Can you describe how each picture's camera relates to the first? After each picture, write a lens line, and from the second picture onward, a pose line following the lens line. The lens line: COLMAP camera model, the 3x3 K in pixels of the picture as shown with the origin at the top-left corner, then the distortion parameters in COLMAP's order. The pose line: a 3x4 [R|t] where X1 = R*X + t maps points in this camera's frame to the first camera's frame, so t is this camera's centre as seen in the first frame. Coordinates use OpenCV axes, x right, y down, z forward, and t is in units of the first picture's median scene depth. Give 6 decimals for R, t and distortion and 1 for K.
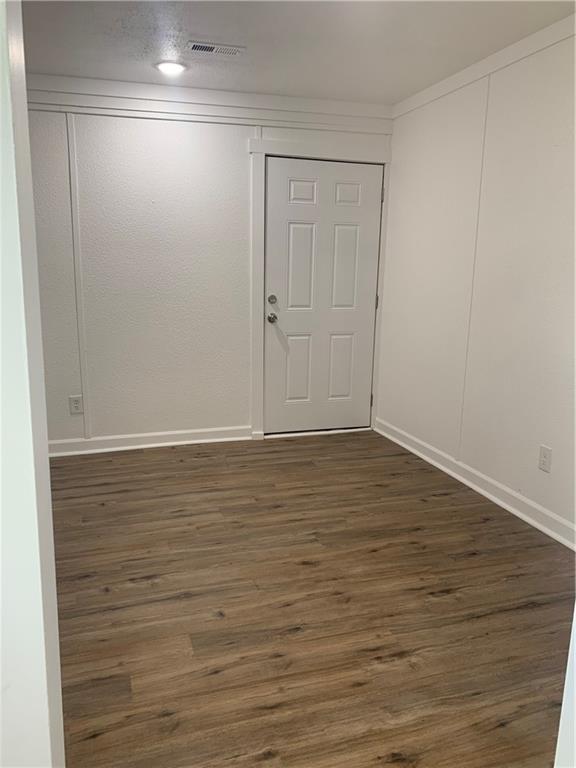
lens RADIAL K [[597.1, 0, 300.2], [0, 597.1, 376.4], [0, 0, 1]] dist [0.046935, -0.056138]
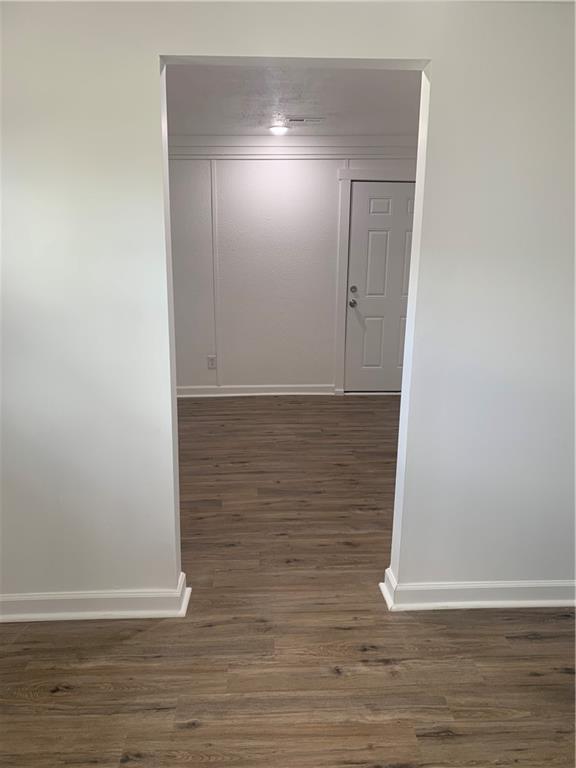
lens RADIAL K [[597.1, 0, 292.3], [0, 597.1, 382.2], [0, 0, 1]] dist [0.046935, -0.056138]
pose [[0.966444, 0.055008, -0.250918, 0.222229], [-0.044458, 0.997880, 0.047524, 0.025748], [0.253000, -0.034774, 0.966841, -0.426541]]
